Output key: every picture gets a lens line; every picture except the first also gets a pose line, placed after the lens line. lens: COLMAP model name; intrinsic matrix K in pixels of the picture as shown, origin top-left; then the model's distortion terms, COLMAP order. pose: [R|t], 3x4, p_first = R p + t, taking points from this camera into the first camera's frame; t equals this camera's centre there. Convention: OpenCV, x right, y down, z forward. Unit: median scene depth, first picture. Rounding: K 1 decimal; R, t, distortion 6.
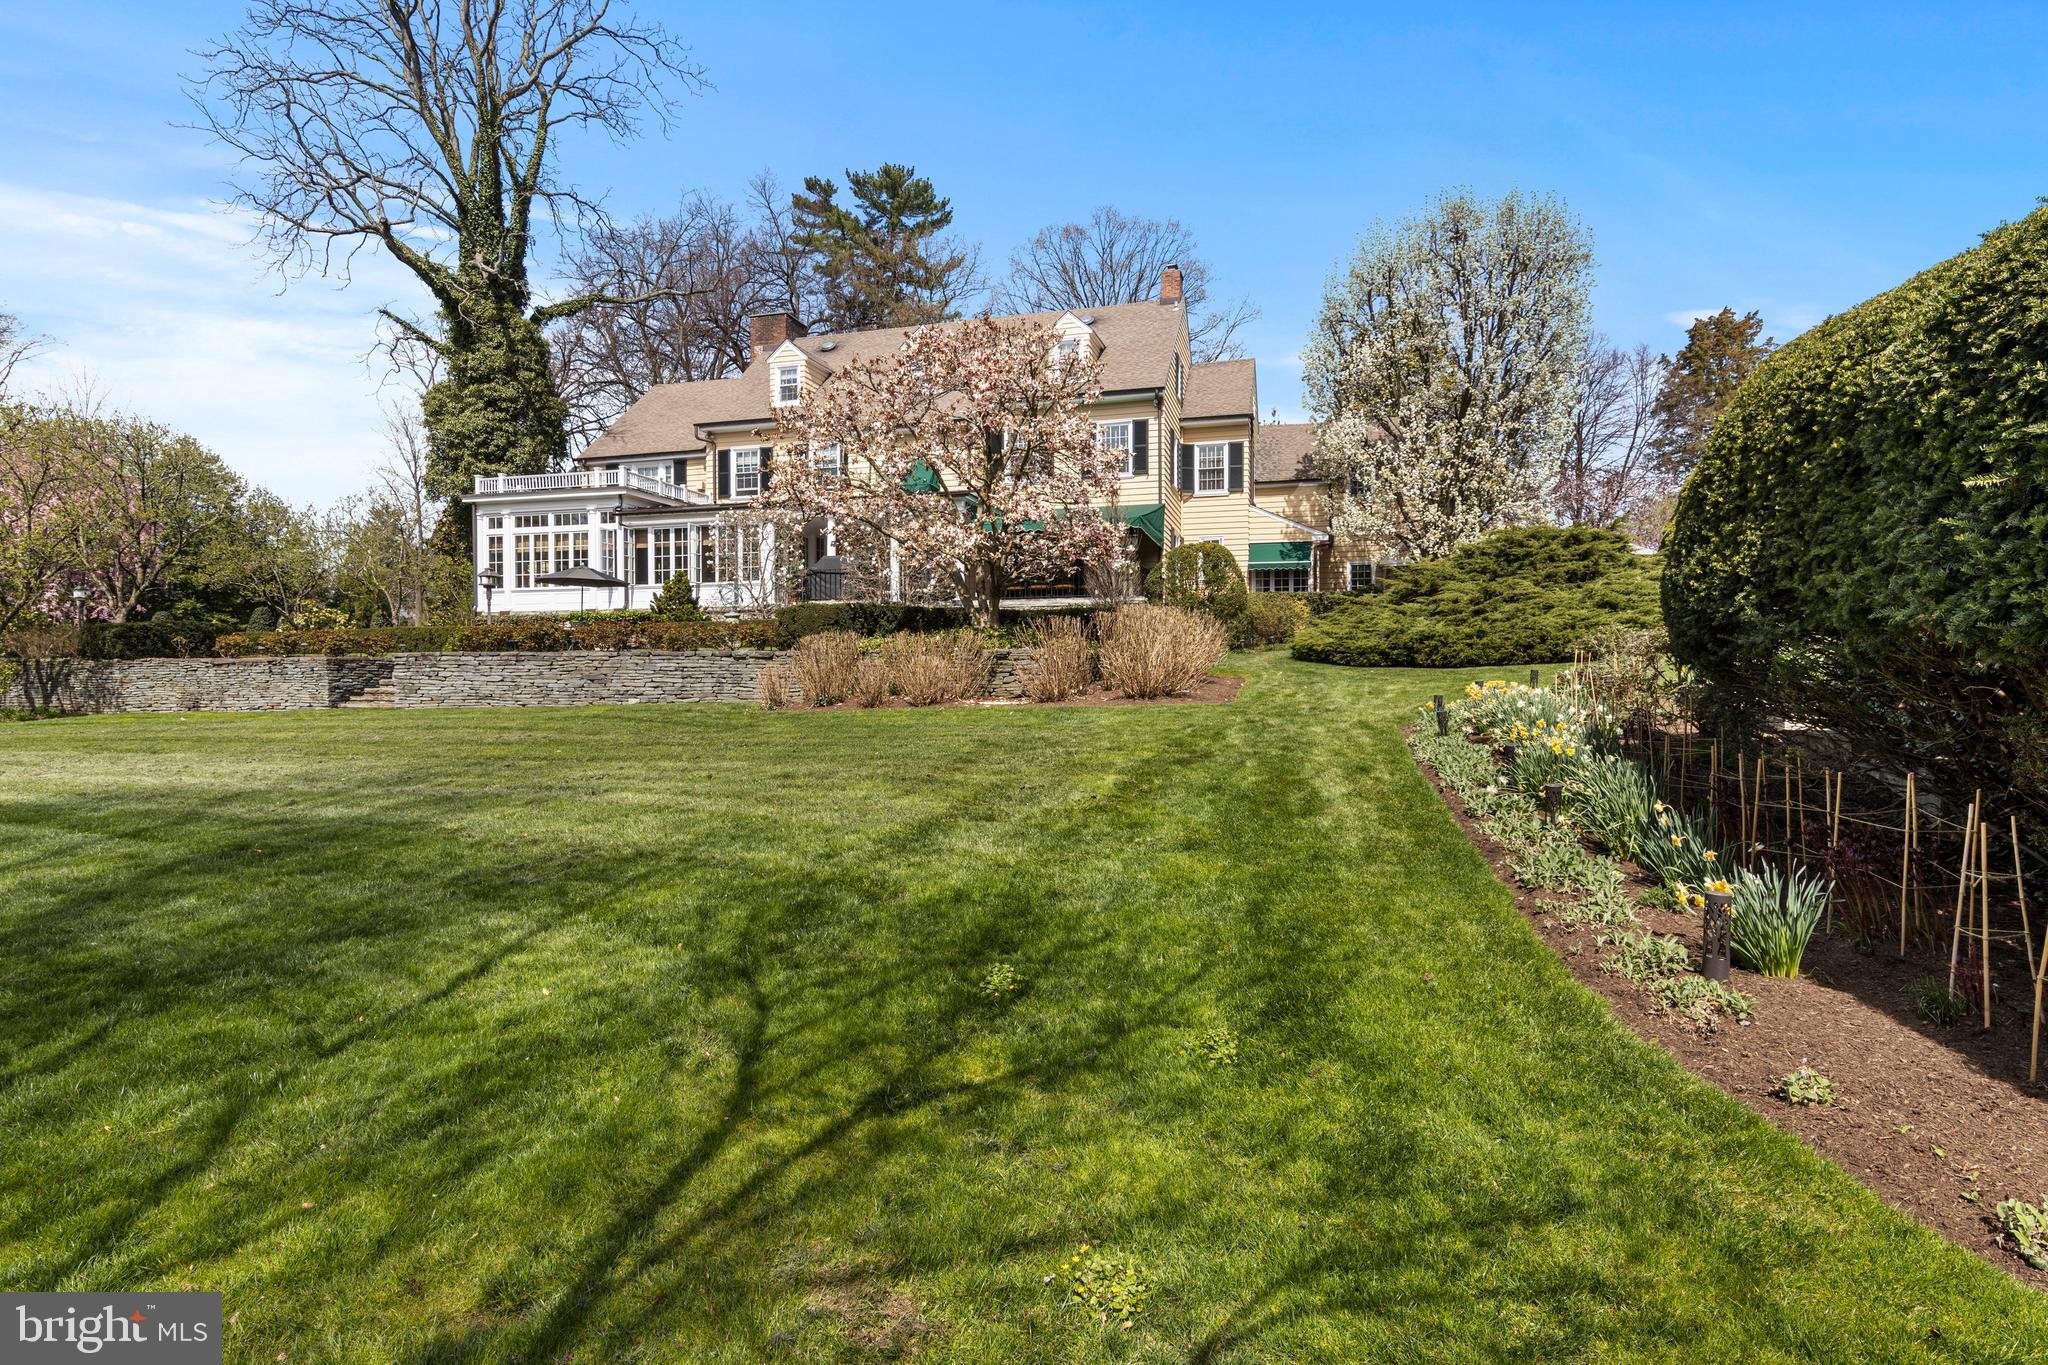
lens RADIAL K [[1043.3, 0, 1026.7], [0, 1043.3, 686.9], [0, 0, 1]] dist [0.009584, -0.001144]
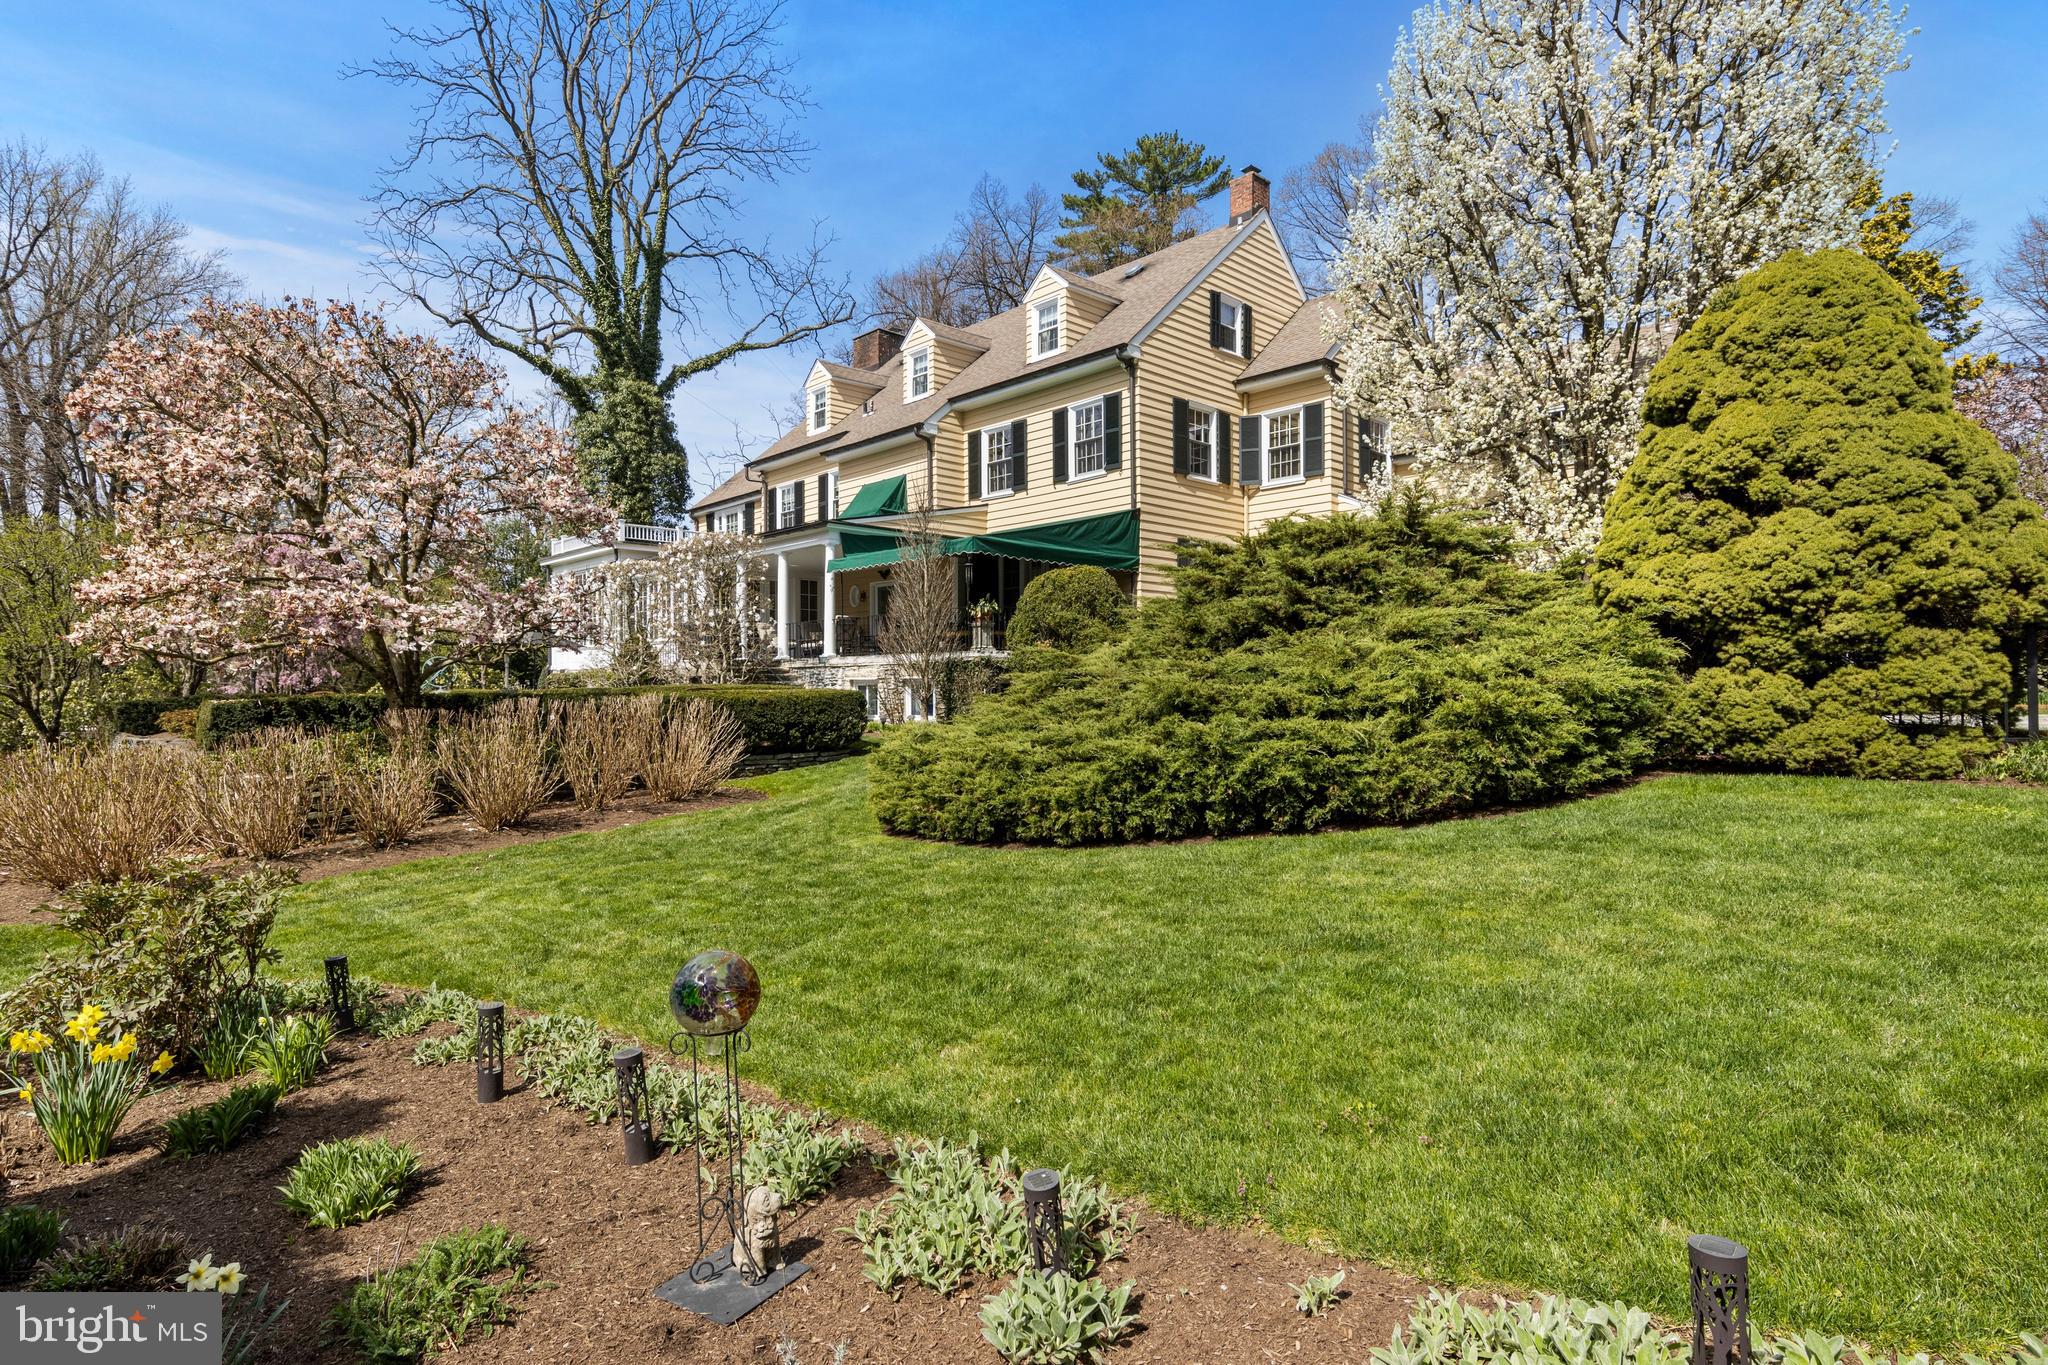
lens RADIAL K [[1043.3, 0, 1019.6], [0, 1043.3, 688.1], [0, 0, 1]] dist [0.009584, -0.001144]
pose [[0.860533, -0.001681, -0.509392, 0.414380], [-0.002733, 0.999965, -0.007916, -0.047034], [0.509387, 0.008205, 0.860498, 0.346410]]
